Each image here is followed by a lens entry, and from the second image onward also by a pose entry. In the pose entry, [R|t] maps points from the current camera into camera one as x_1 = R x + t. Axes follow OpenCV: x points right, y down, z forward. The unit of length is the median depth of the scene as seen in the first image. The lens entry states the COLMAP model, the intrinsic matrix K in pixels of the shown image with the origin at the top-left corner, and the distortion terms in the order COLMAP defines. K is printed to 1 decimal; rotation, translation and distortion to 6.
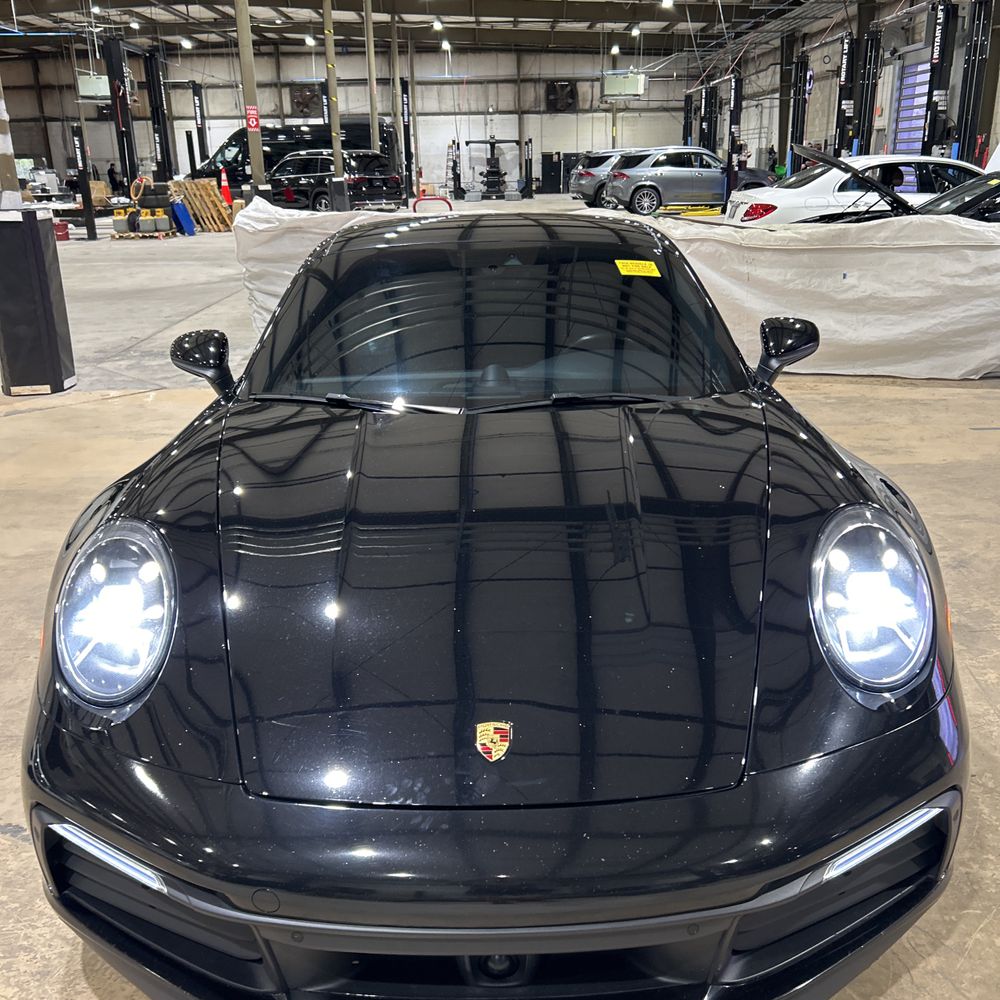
lens RADIAL K [[994.0, 0, 494.1], [0, 994.0, 507.8], [0, 0, 1]] dist [0.016983, -0.006924]
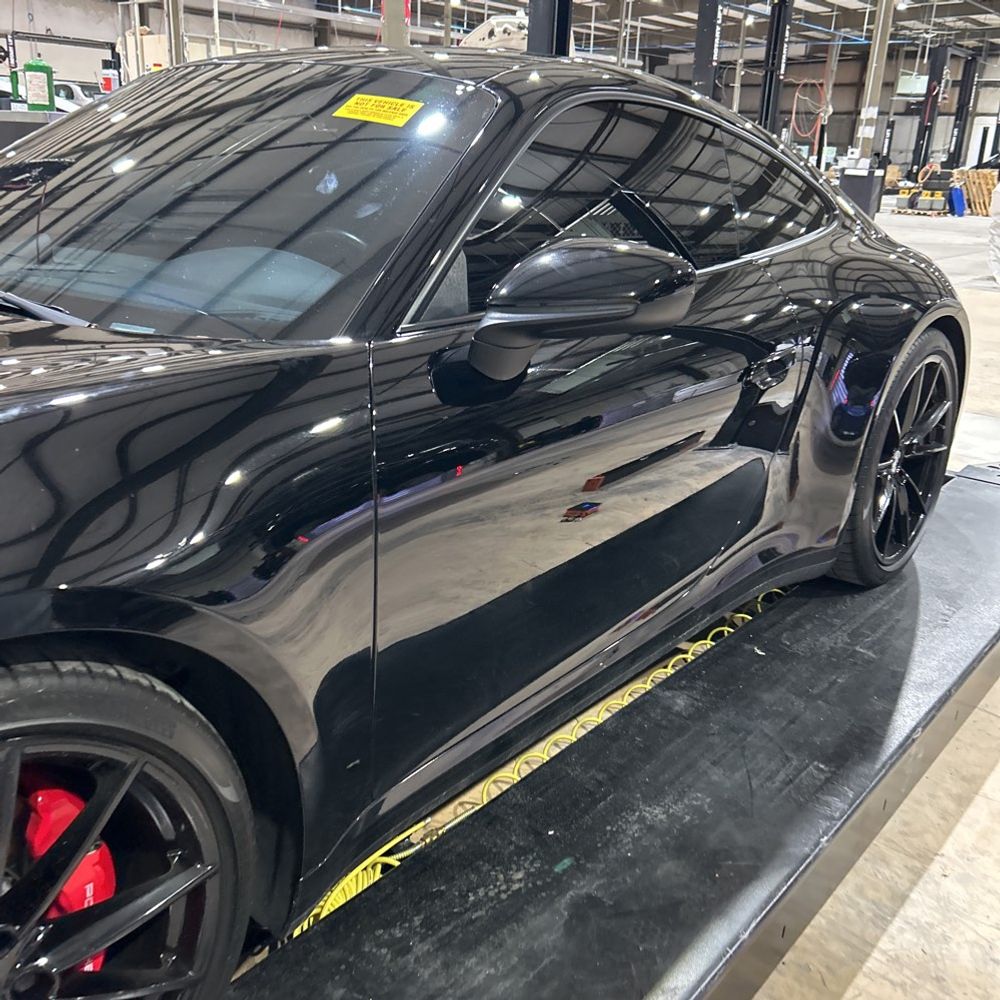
lens RADIAL K [[994.0, 0, 494.1], [0, 994.0, 507.8], [0, 0, 1]] dist [0.016983, -0.006924]
pose [[0.756022, 0.267357, -0.597454, 0.068125], [-0.263803, 0.959818, 0.095695, 0.080072], [0.599032, 0.085263, 0.796173, -0.211399]]
